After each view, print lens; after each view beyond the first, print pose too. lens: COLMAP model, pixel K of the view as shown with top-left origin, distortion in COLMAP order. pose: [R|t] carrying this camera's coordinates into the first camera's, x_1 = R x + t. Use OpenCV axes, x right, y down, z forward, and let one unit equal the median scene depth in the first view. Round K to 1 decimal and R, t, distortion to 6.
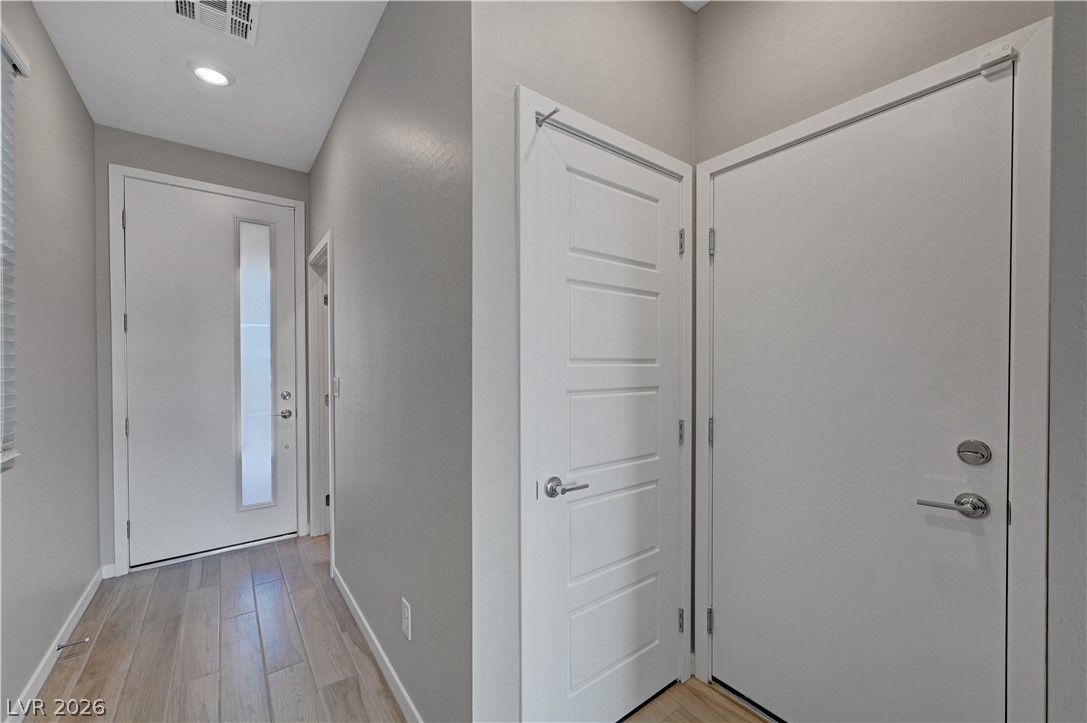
lens RADIAL K [[430.0, 0, 547.1], [0, 430.0, 364.2], [0, 0, 1]] dist [-0.000020, -0.000340]
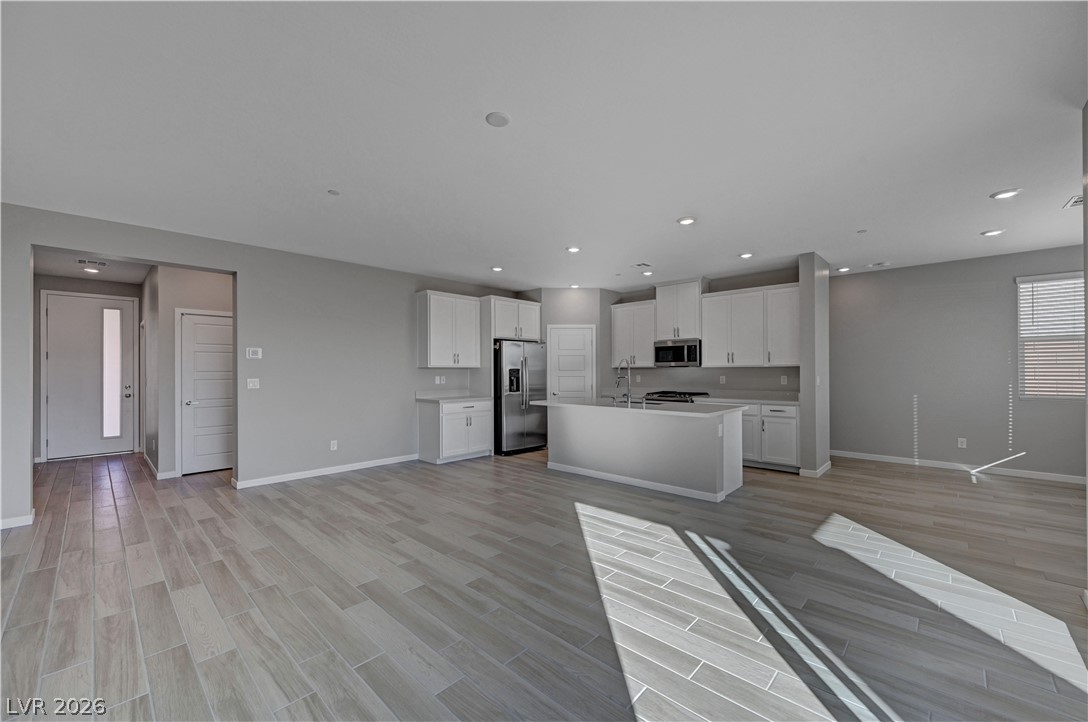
lens RADIAL K [[430.3, 0, 545.9], [0, 430.3, 364.5], [0, 0, 1]] dist [-0.000020, -0.000340]
pose [[0.986341, -0.002203, 0.164704, 1.188120], [0.004796, 0.999871, -0.015345, 0.002135], [-0.164649, 0.015926, 0.986224, -1.586069]]
